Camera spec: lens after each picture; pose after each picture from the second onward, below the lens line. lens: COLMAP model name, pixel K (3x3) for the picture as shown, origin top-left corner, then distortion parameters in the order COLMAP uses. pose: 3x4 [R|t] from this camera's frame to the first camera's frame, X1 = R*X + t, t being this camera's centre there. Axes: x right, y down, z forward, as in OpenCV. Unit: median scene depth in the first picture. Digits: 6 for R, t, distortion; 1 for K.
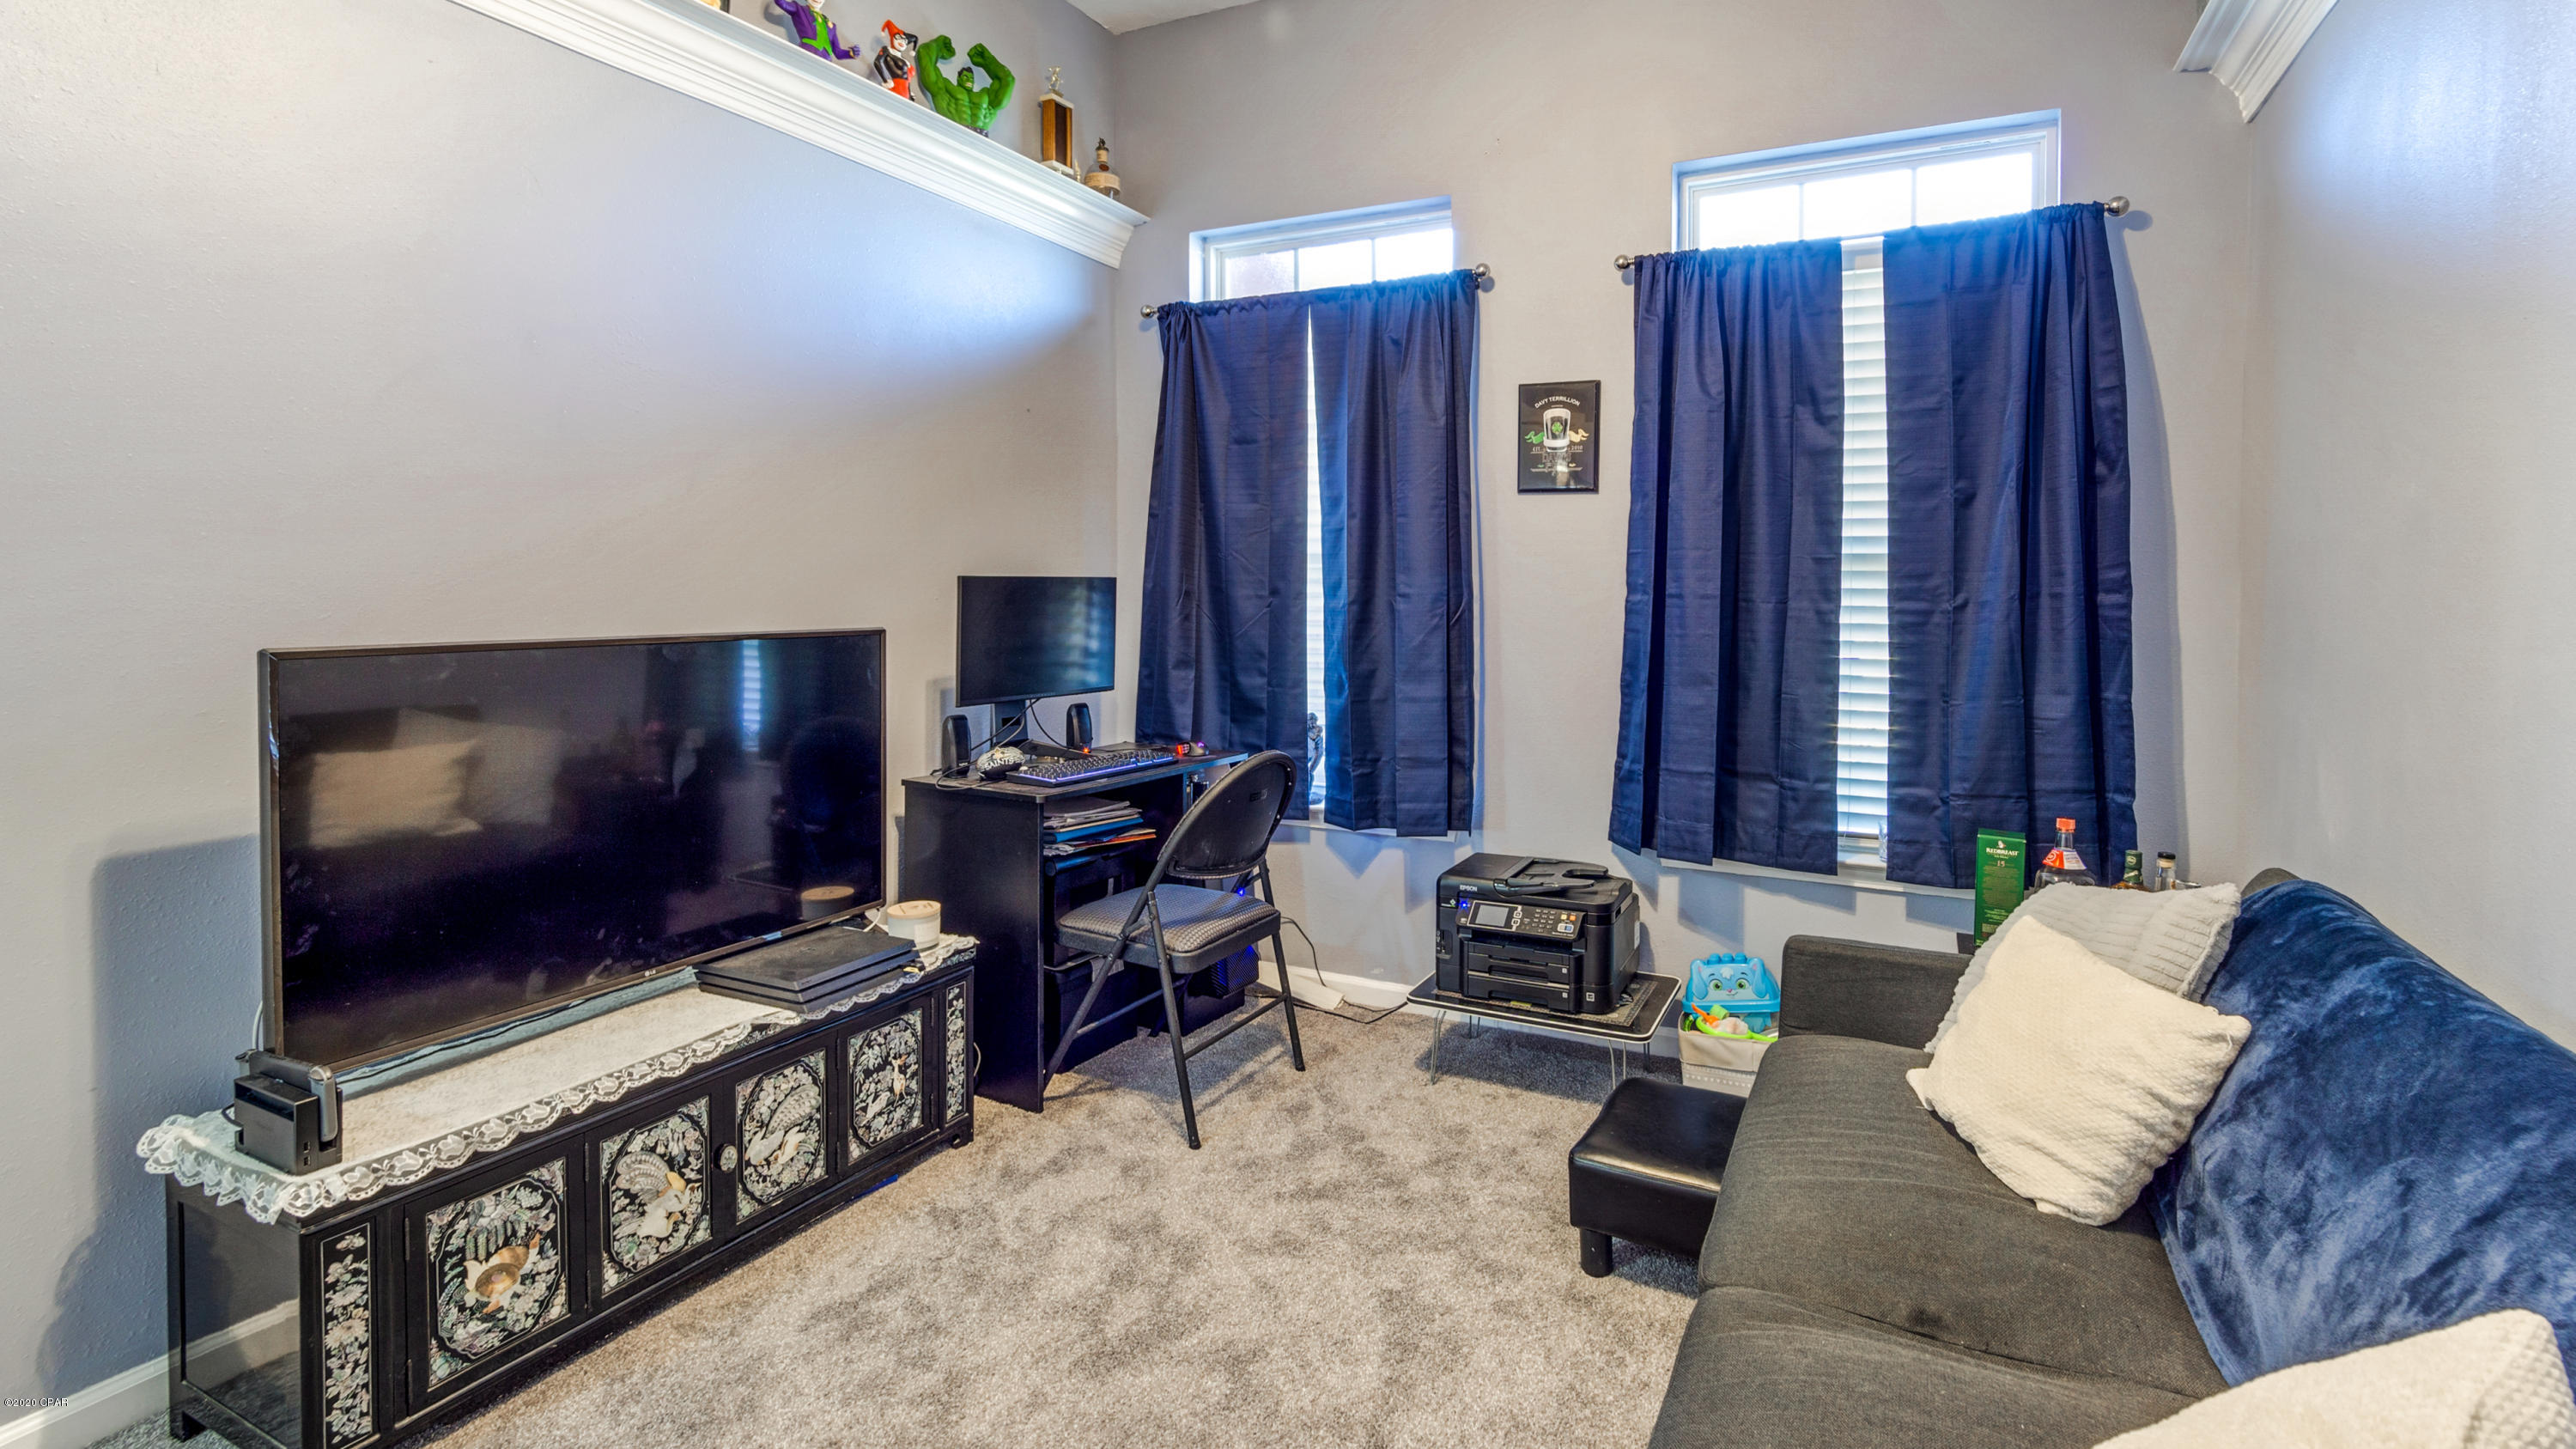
lens RADIAL K [[1165.5, 0, 1294.7], [0, 1165.5, 683.3], [0, 0, 1]] dist [0.001377, -0.000050]
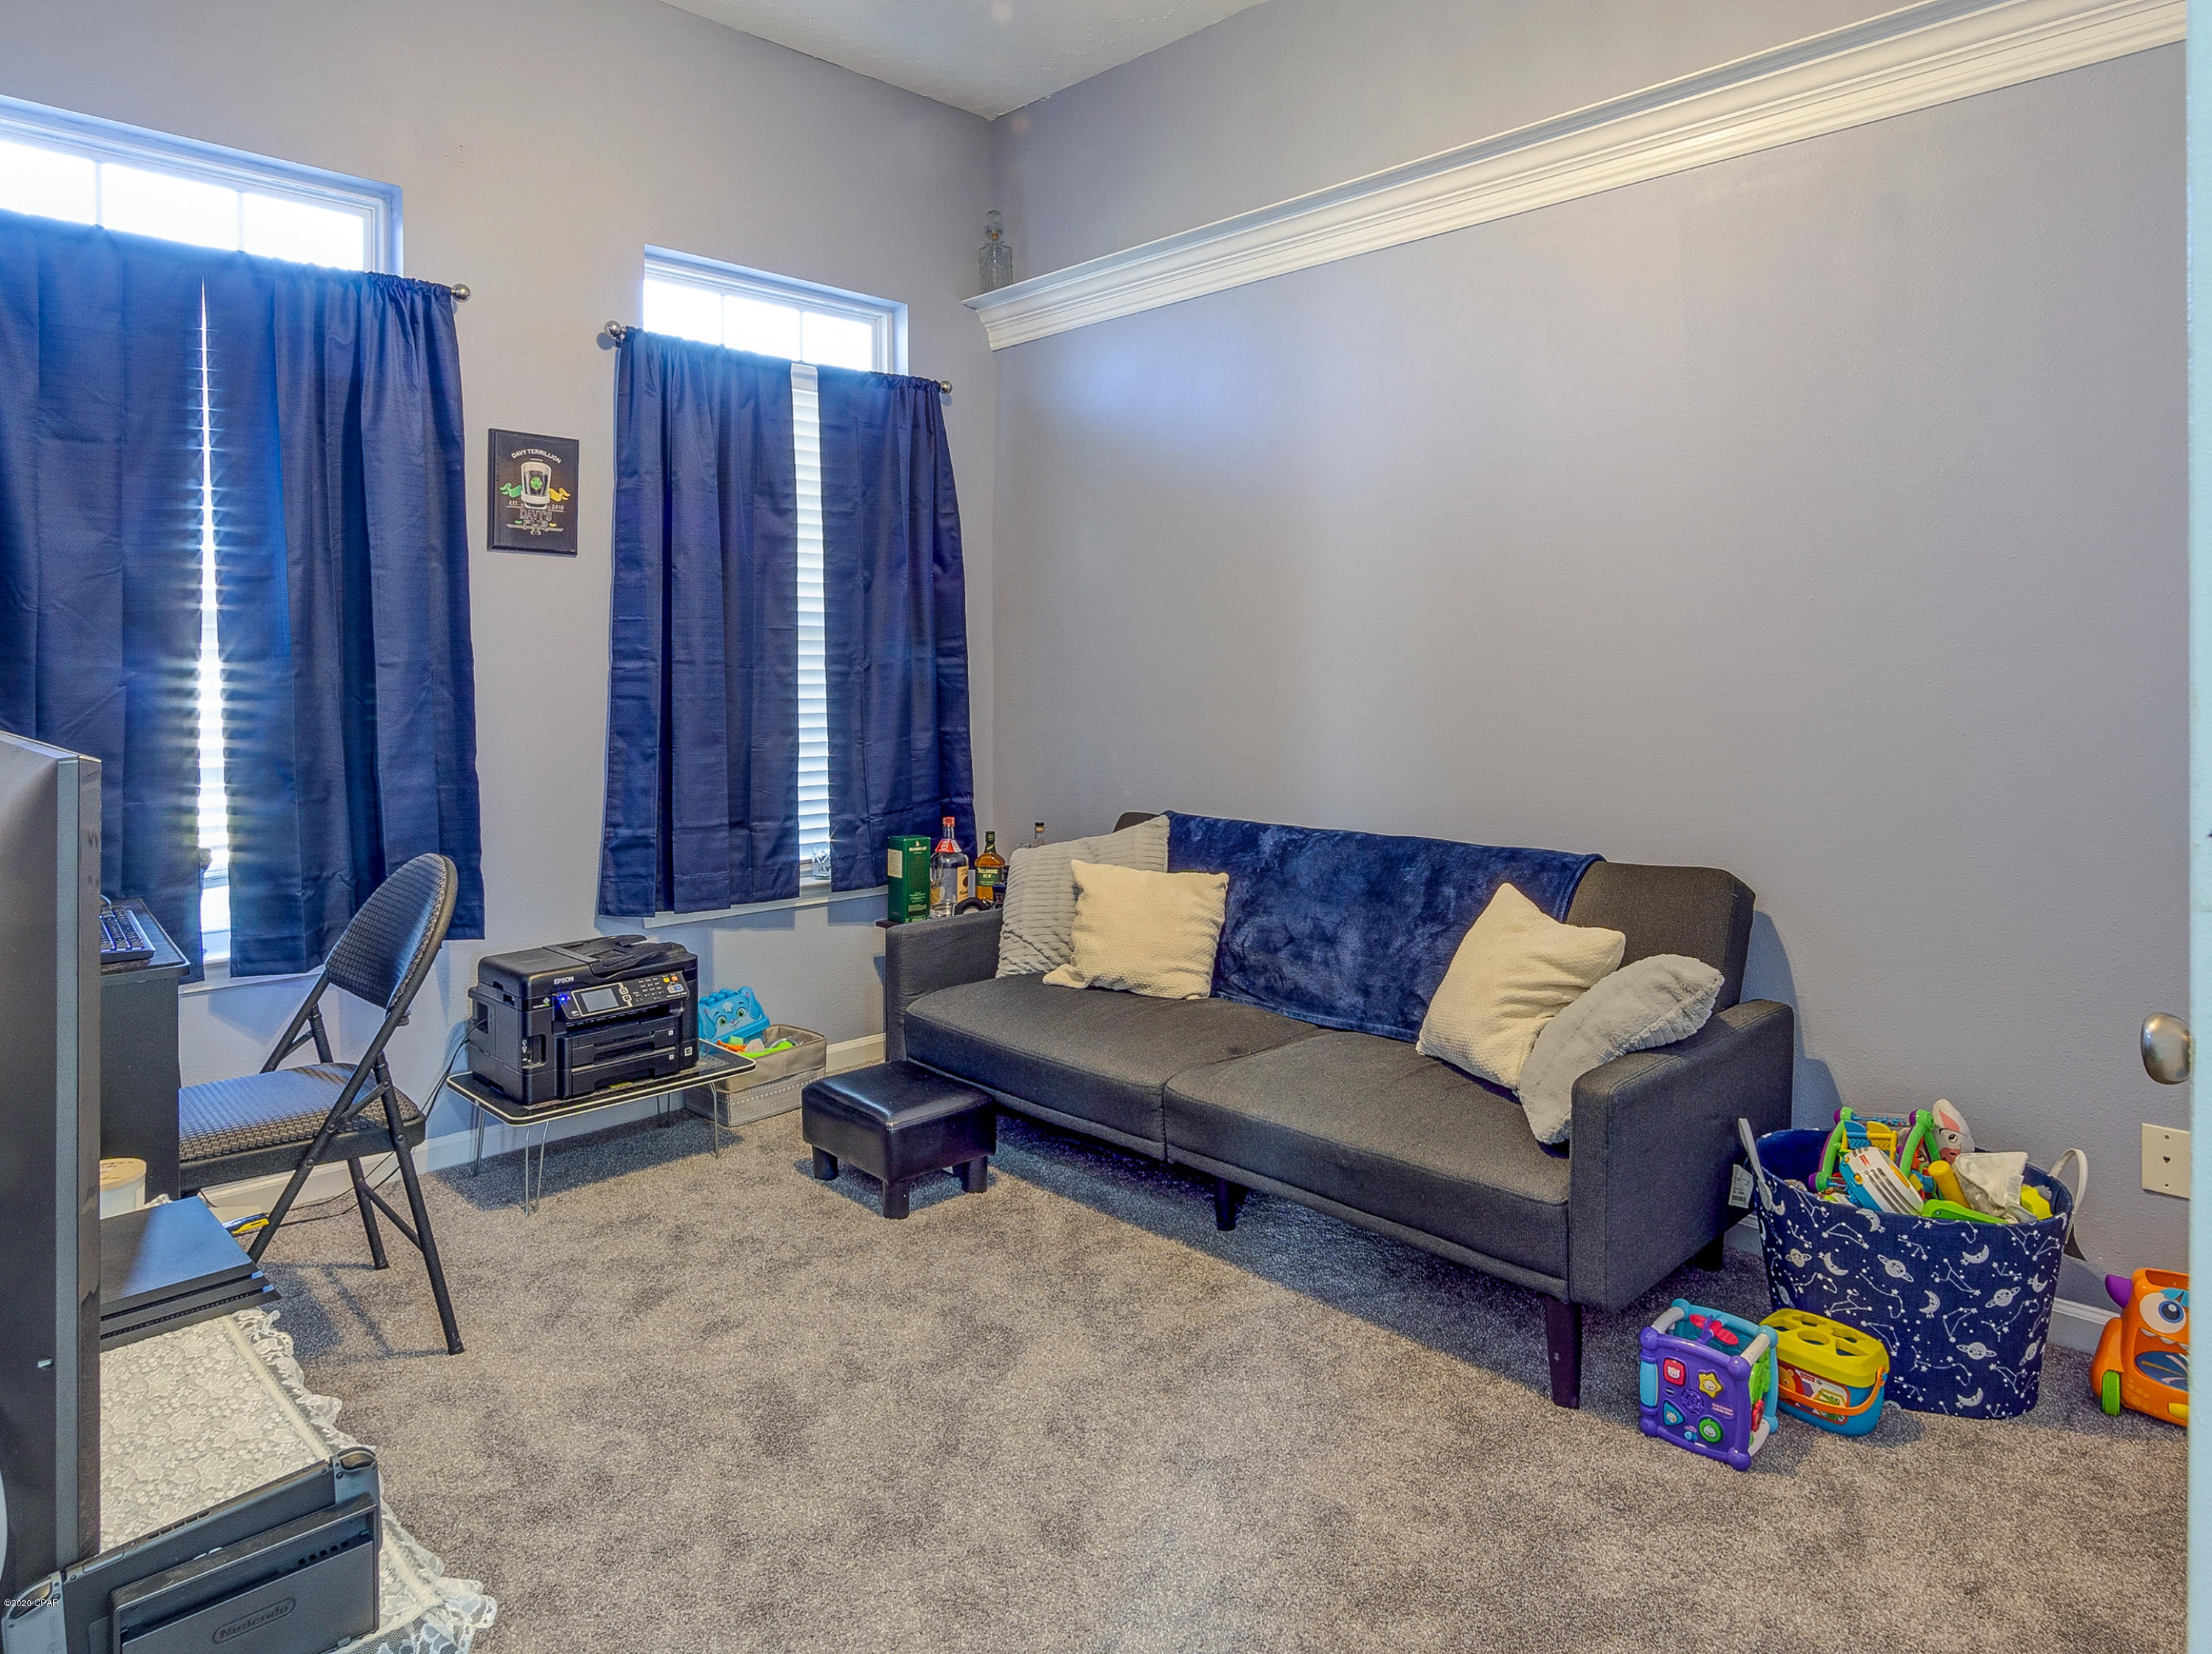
lens RADIAL K [[1402.9, 0, 1106.0], [0, 1402.9, 827.0], [0, 0, 1]] dist [-0.002715, -0.001659]
pose [[0.316214, -0.109908, 0.942300, -0.780875], [0.090827, 0.992211, 0.085250, 0.000073], [-0.944330, 0.058629, 0.323734, 0.239734]]
